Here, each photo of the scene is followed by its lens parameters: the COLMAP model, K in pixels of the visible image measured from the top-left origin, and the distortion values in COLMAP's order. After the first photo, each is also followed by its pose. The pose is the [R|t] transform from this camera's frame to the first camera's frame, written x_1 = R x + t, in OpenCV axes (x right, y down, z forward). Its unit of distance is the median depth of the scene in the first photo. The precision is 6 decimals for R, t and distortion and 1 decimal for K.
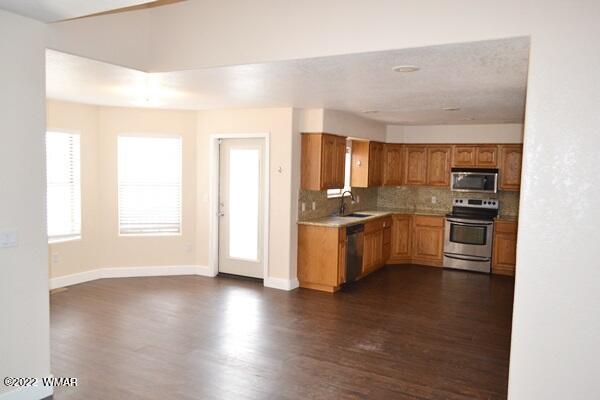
lens RADIAL K [[473.5, 0, 298.2], [0, 473.5, 201.8], [0, 0, 1]] dist [-0.015225, 0.000256]
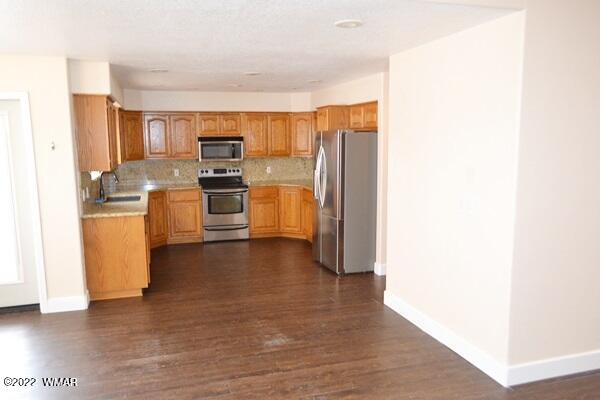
lens RADIAL K [[473.5, 0, 299.4], [0, 473.5, 201.5], [0, 0, 1]] dist [-0.015225, 0.000256]
pose [[0.694671, -0.124717, 0.708434, -0.279158], [0.080394, 0.992146, 0.095831, -0.022982], [-0.714821, -0.009618, 0.699241, 0.236320]]
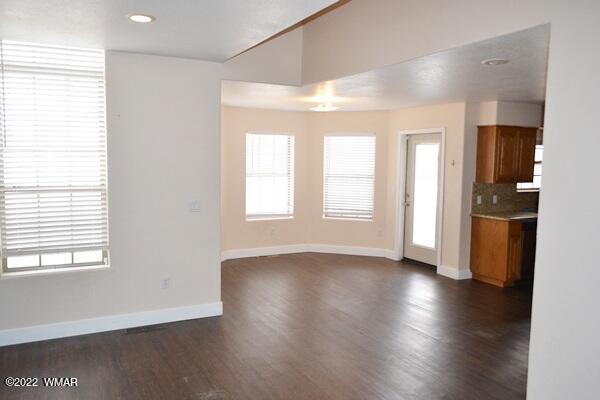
lens RADIAL K [[473.5, 0, 297.1], [0, 473.5, 201.2], [0, 0, 1]] dist [-0.015225, 0.000256]
pose [[0.832684, 0.037674, -0.552466, 0.242254], [-0.034683, 0.999272, 0.015868, 0.011749], [0.552662, 0.005948, 0.833385, -0.051433]]
